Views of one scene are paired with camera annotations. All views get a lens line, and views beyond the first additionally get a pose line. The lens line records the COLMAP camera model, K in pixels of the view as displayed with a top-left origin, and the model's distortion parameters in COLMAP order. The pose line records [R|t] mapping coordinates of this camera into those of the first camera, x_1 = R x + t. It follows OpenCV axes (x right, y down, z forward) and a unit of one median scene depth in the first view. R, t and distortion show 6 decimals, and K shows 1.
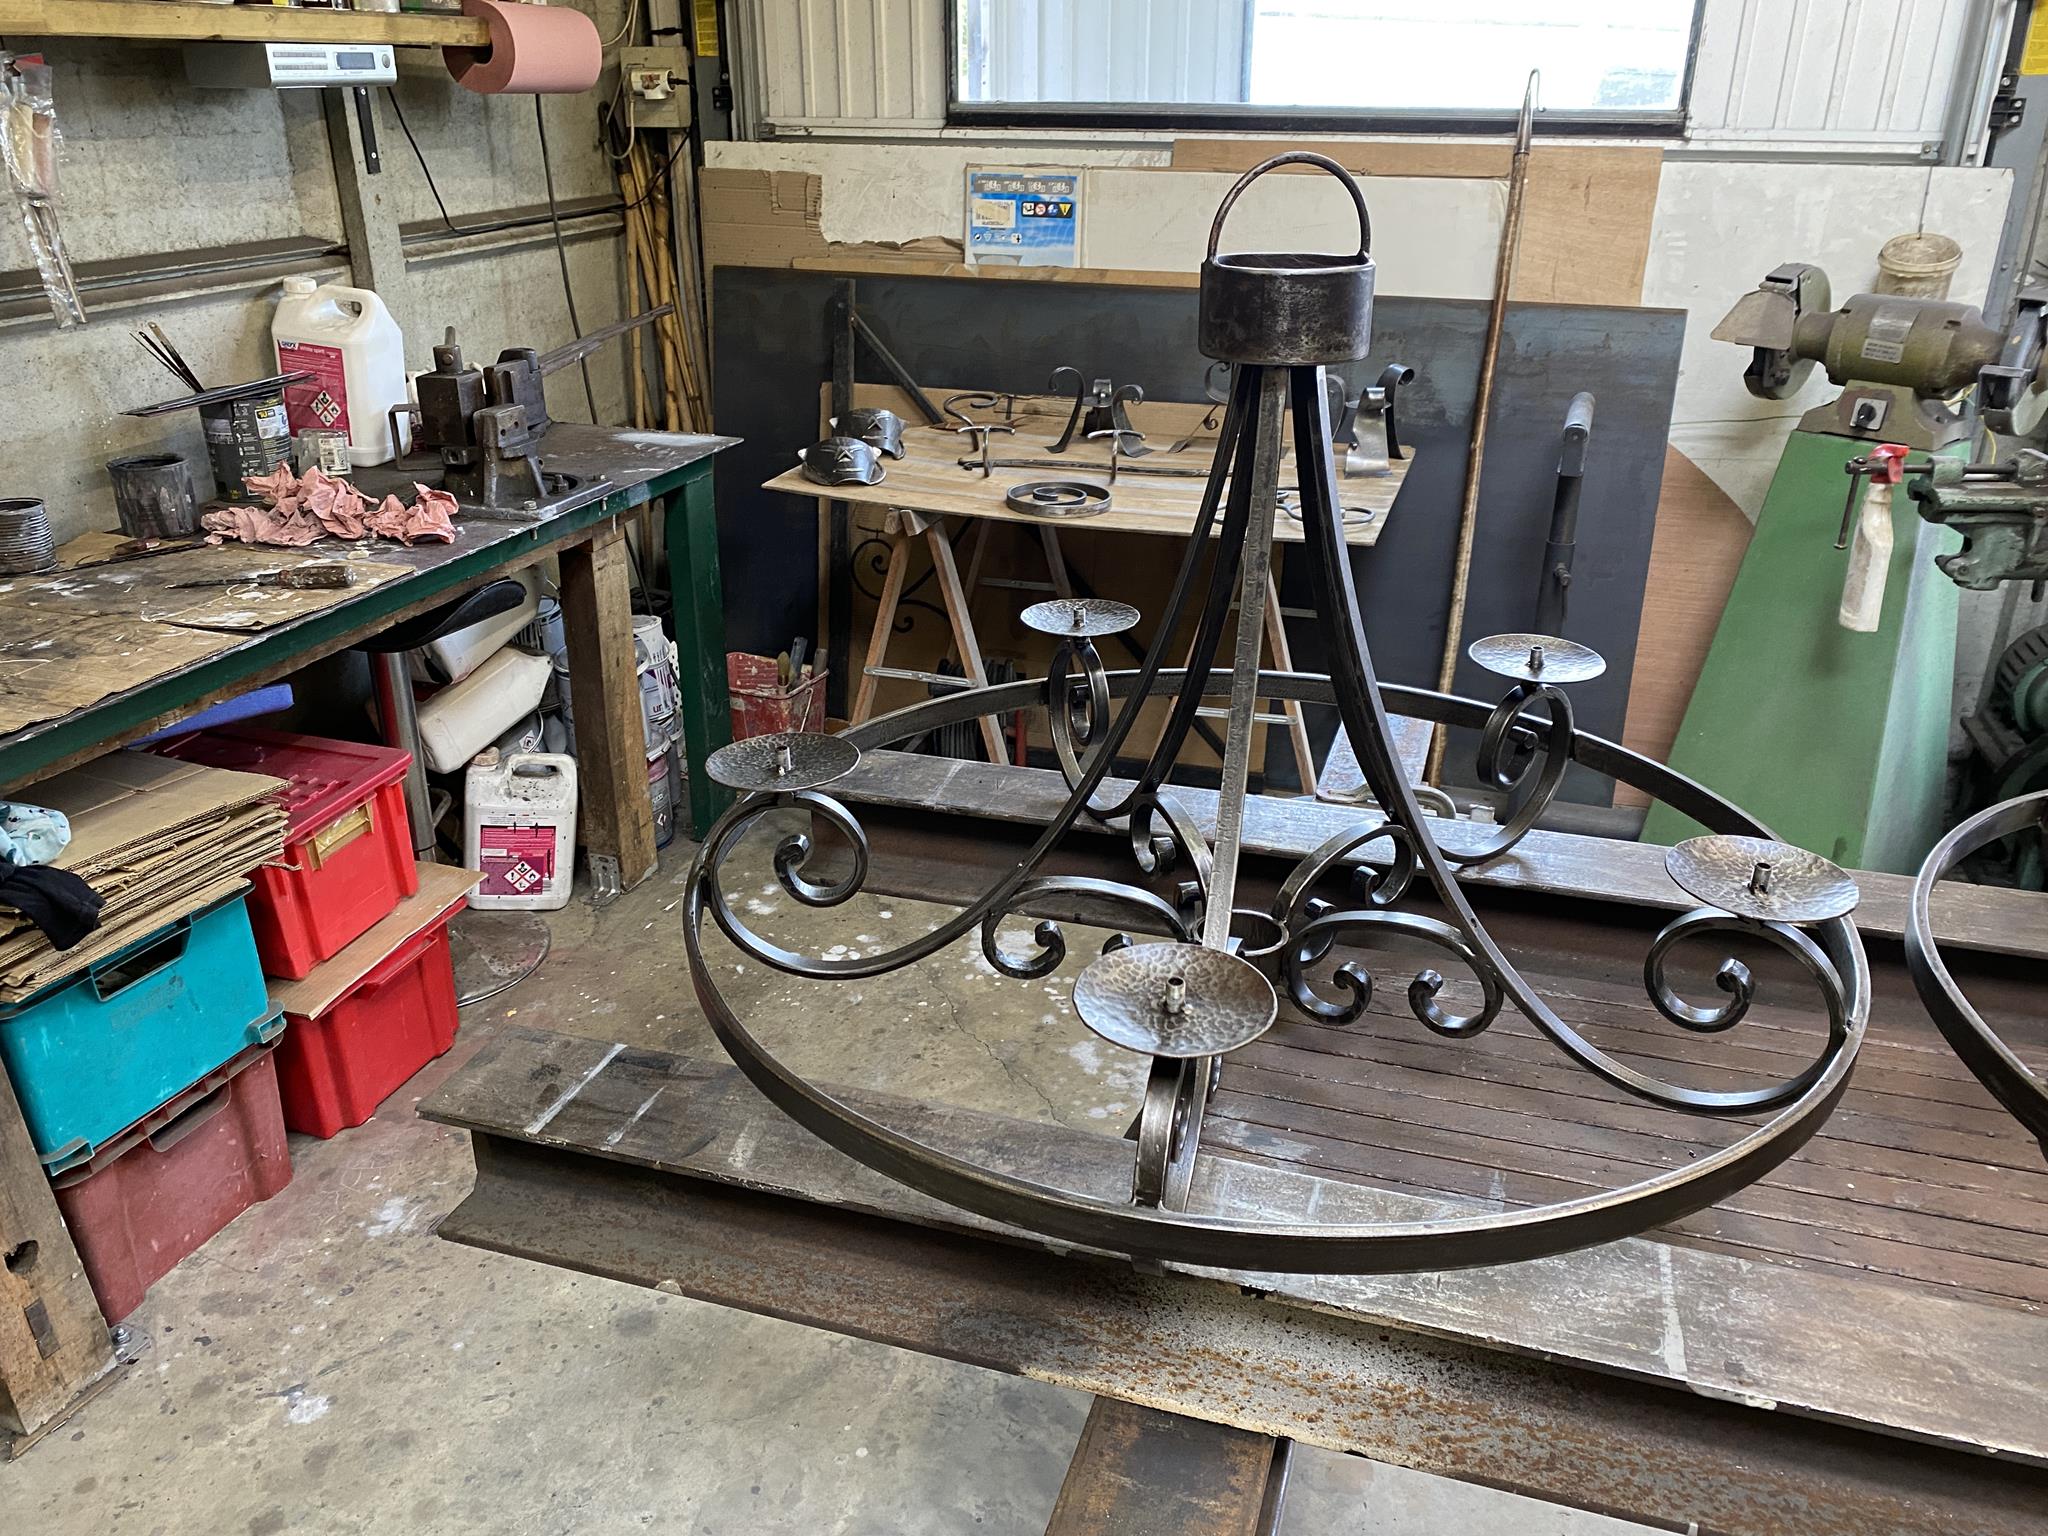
lens RADIAL K [[1559.1, 0, 1010.6], [0, 1559.1, 753.7], [0, 0, 1]] dist [0.032867, -0.029936]
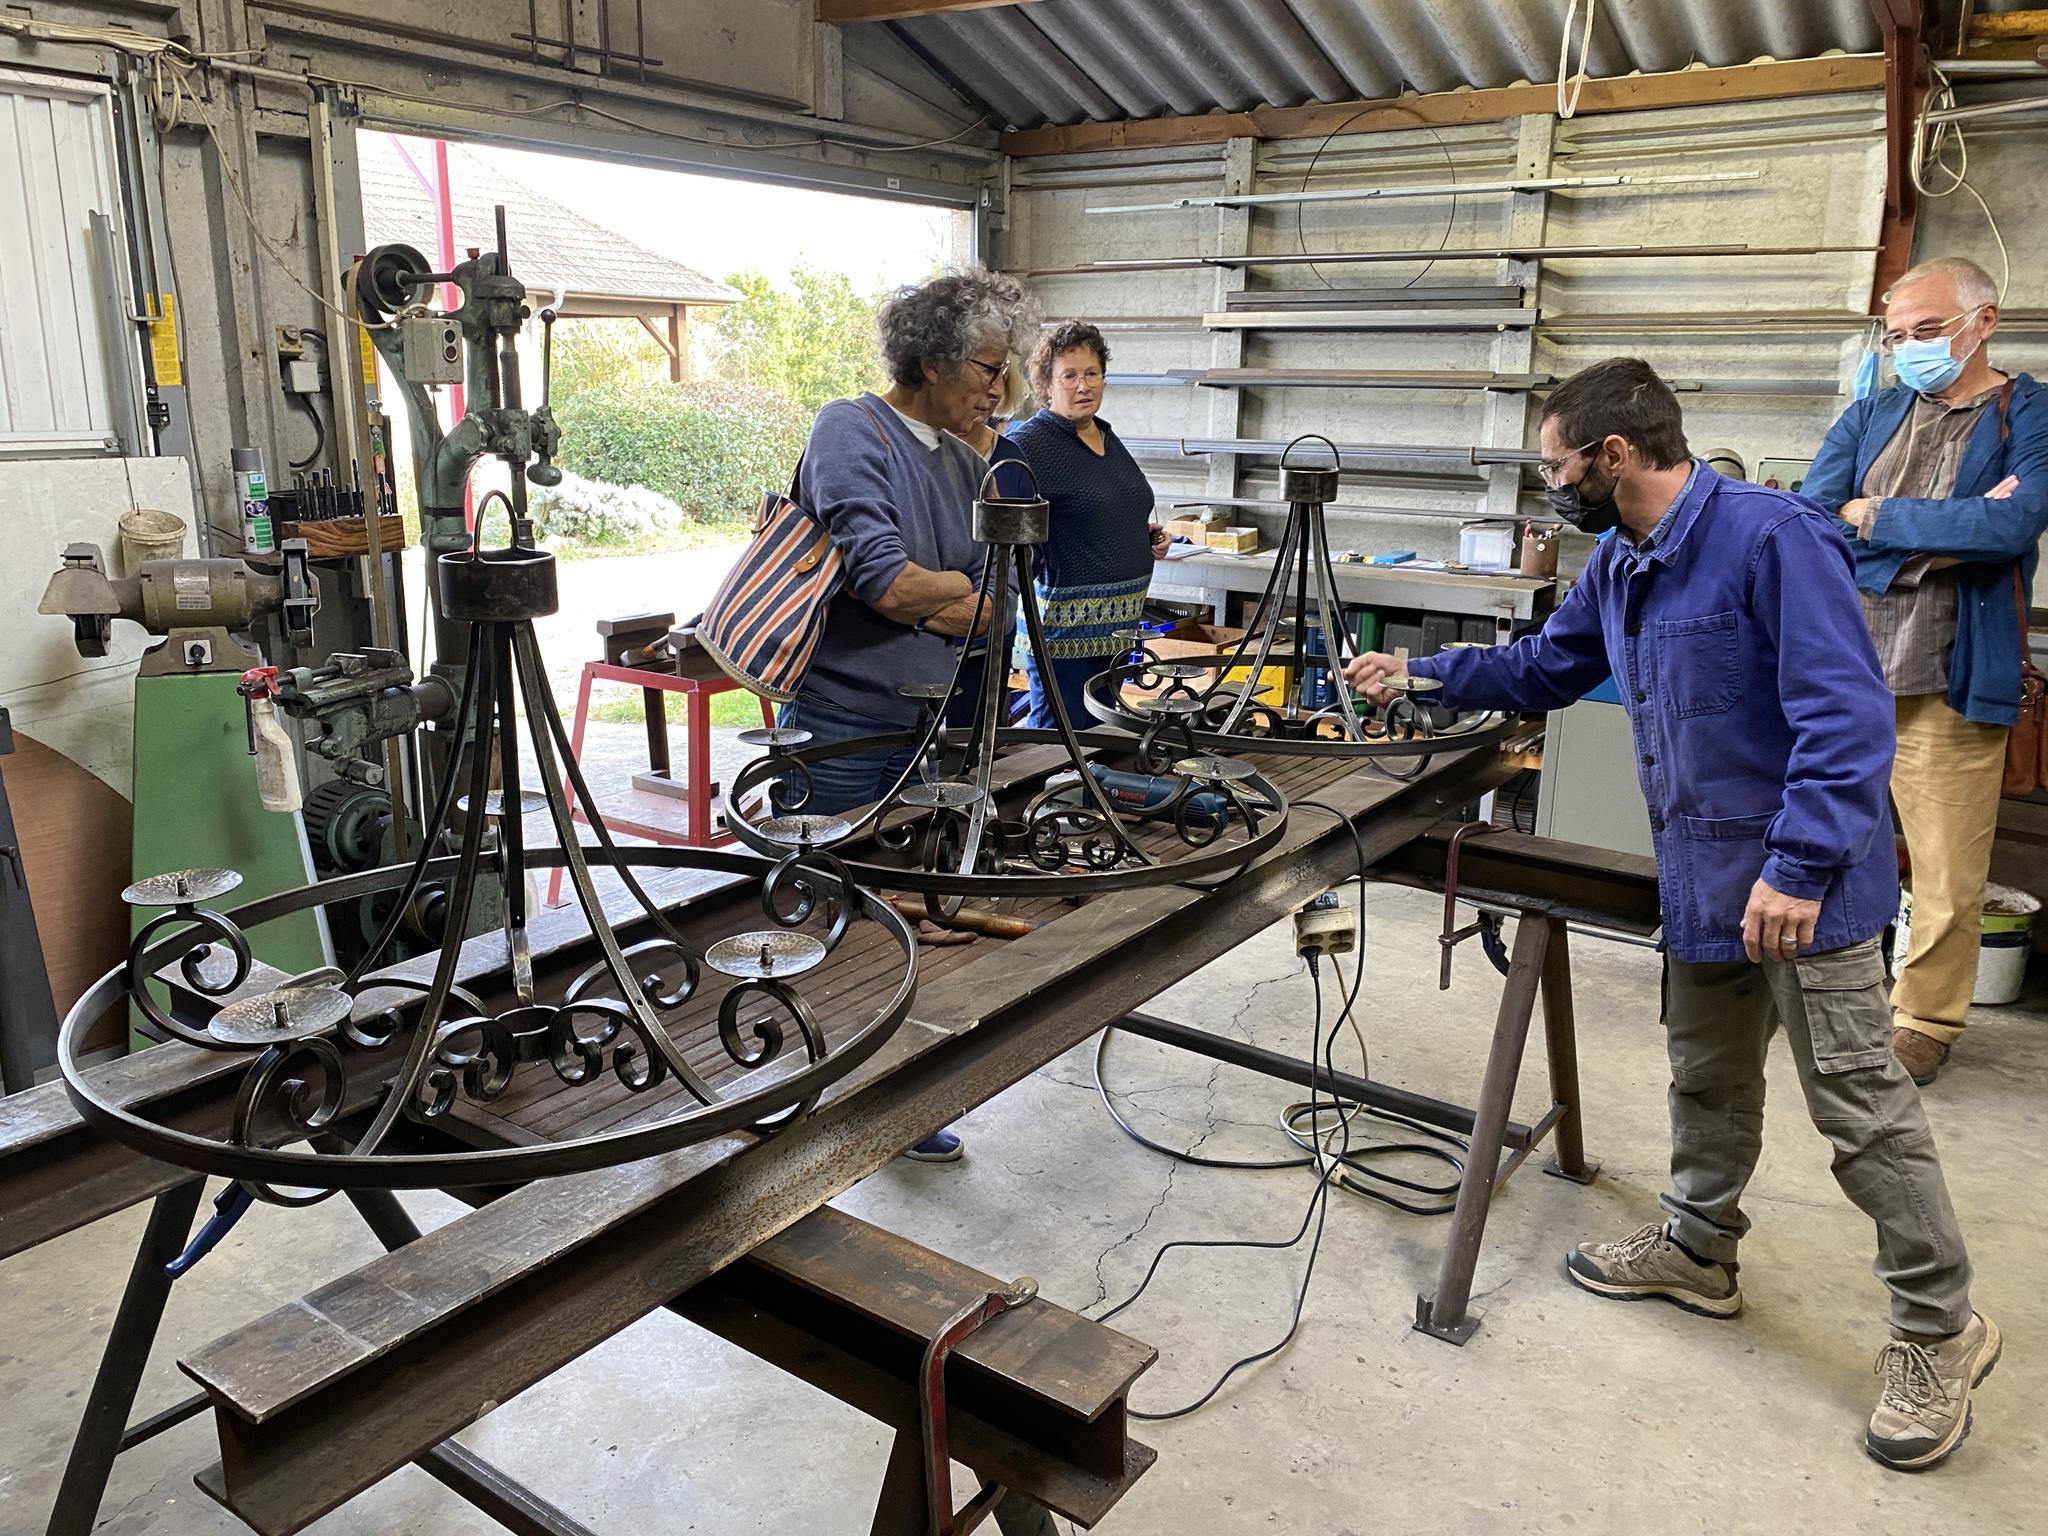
lens RADIAL K [[1559.1, 0, 1010.6], [0, 1559.1, 753.7], [0, 0, 1]] dist [0.032867, -0.029936]
pose [[0.314217, -0.229724, 0.921137, -0.388318], [0.367770, 0.923972, 0.104978, -0.037778], [-0.875222, 0.305781, 0.374814, 0.012340]]
